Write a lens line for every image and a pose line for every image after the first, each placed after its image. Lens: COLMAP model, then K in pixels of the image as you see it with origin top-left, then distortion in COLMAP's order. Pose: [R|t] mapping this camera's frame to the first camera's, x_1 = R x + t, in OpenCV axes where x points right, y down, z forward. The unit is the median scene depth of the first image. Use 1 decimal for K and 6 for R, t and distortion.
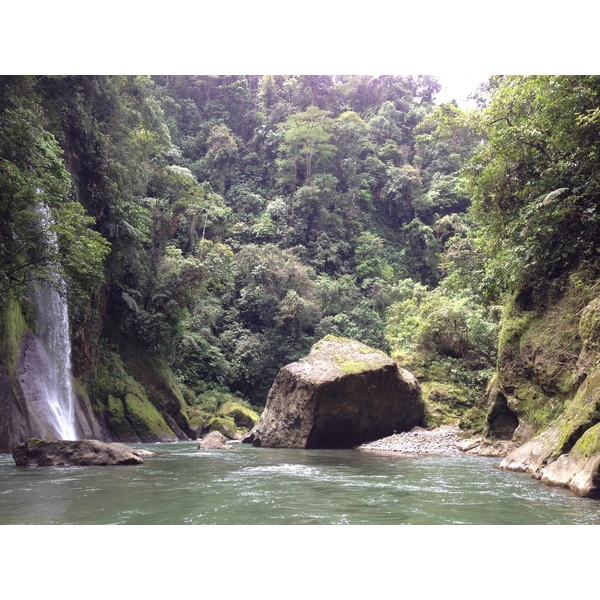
lens RADIAL K [[548.8, 0, 298.7], [0, 548.8, 303.3], [0, 0, 1]] dist [0.099264, -0.176479]
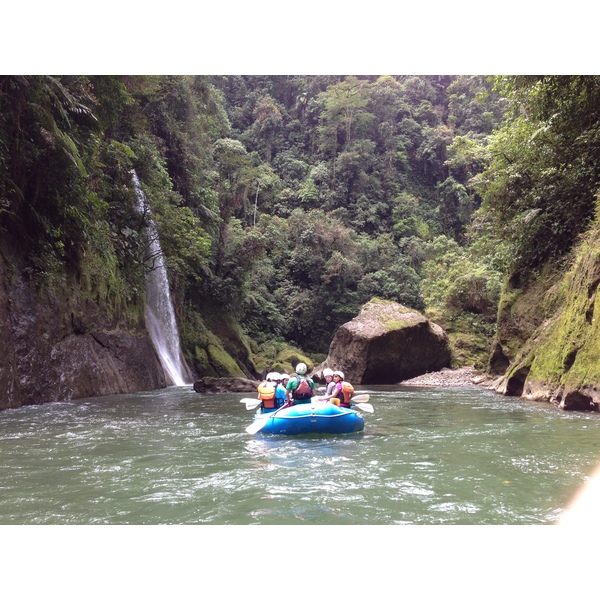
lens RADIAL K [[548.8, 0, 298.7], [0, 548.8, 303.3], [0, 0, 1]] dist [0.099264, -0.176479]
pose [[0.997636, -0.021770, -0.065186, -0.019136], [0.028058, 0.994874, 0.097155, -0.030260], [0.062736, -0.098754, 0.993132, -0.140523]]
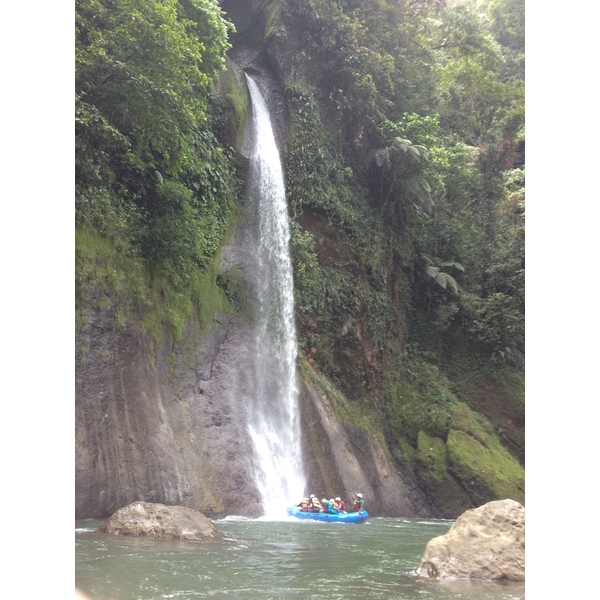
lens RADIAL K [[548.8, 0, 298.7], [0, 548.8, 303.3], [0, 0, 1]] dist [0.099264, -0.176479]
pose [[0.739919, -0.174399, -0.649696, -0.021769], [0.103240, 0.983807, -0.146508, 0.071189], [0.664727, 0.041329, 0.745943, 0.321845]]
